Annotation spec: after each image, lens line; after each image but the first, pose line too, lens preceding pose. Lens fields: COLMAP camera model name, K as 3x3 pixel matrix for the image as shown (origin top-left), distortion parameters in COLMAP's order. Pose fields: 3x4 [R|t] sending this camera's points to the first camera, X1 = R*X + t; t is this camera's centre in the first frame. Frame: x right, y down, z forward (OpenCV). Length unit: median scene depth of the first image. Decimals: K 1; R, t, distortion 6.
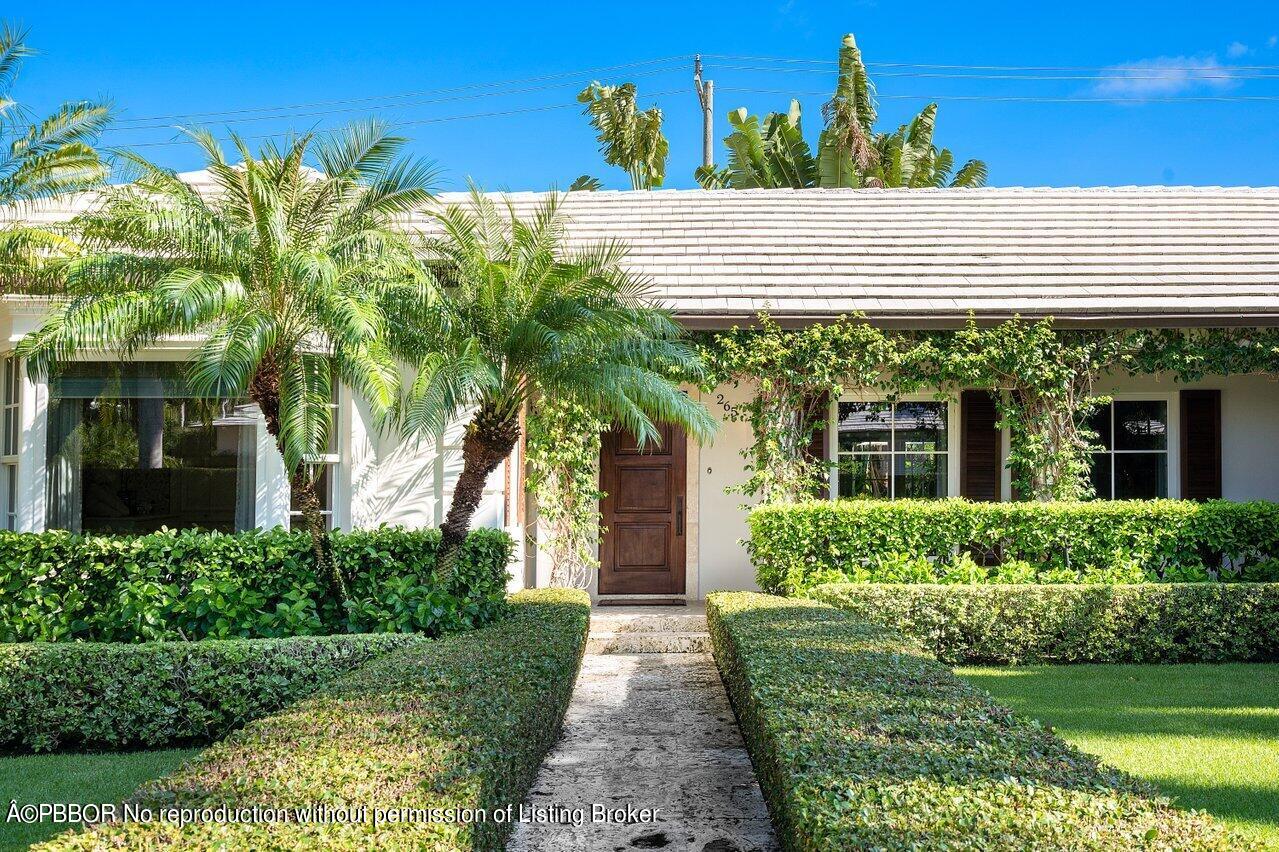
lens RADIAL K [[602.2, 0, 639.5], [0, 602.2, 426.0], [0, 0, 1]] dist [-0.000268, 0.000123]
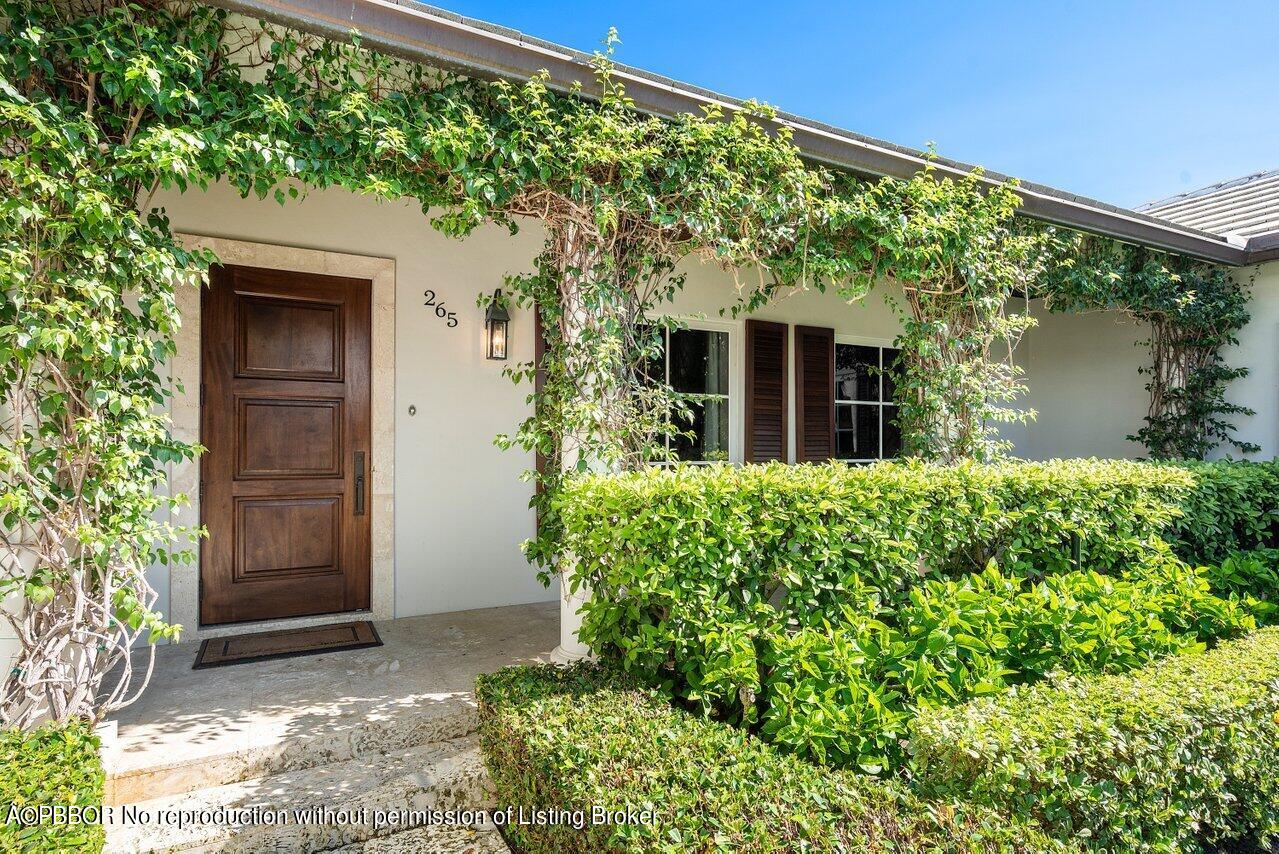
lens RADIAL K [[647.0, 0, 642.2], [0, 647.0, 455.8], [0, 0, 1]] dist [-0.000058, 0.000314]
pose [[0.869766, -0.002294, 0.493458, -0.011929], [-0.060222, 0.992021, 0.110759, 0.052916], [-0.489775, -0.126052, 0.862688, 0.489935]]
